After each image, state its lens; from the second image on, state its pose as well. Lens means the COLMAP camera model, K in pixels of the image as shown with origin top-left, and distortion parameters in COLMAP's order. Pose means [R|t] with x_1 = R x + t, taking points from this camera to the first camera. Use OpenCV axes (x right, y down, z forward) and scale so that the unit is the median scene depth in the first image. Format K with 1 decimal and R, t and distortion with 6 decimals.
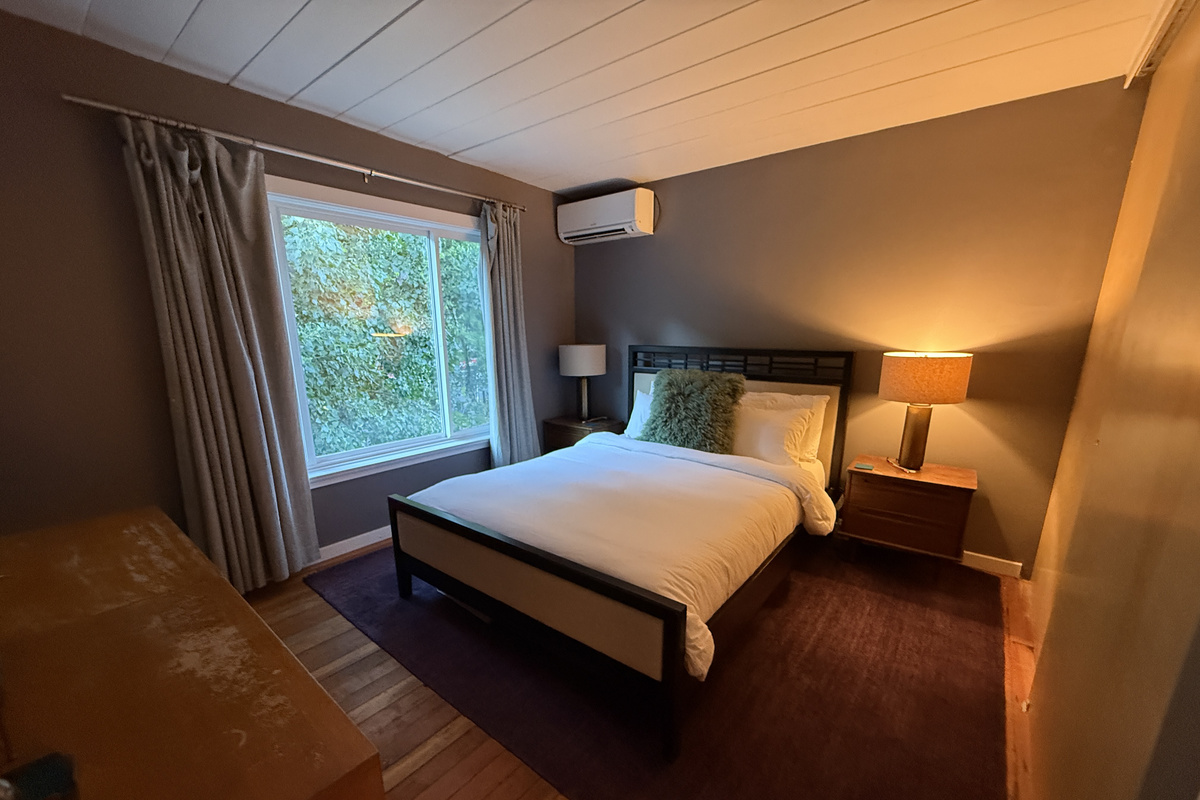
lens RADIAL K [[473.7, 0, 599.8], [0, 473.7, 400.4], [0, 0, 1]] dist [-0.001593, -0.000503]
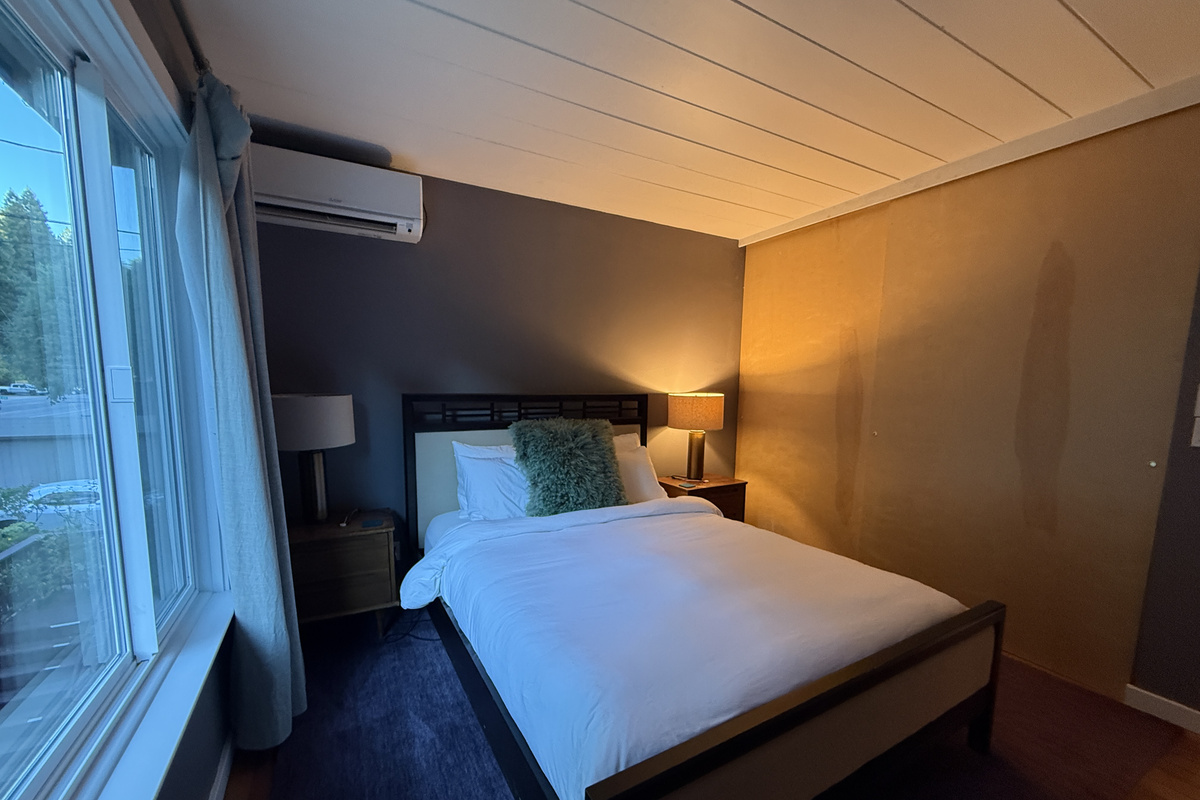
lens RADIAL K [[473.7, 0, 593.7], [0, 473.7, 401.1], [0, 0, 1]] dist [-0.001593, -0.000503]
pose [[0.395141, -0.030661, 0.918109, -0.587529], [0.116425, 0.993055, -0.016944, -0.077677], [-0.911213, 0.113586, 0.395966, 0.611106]]
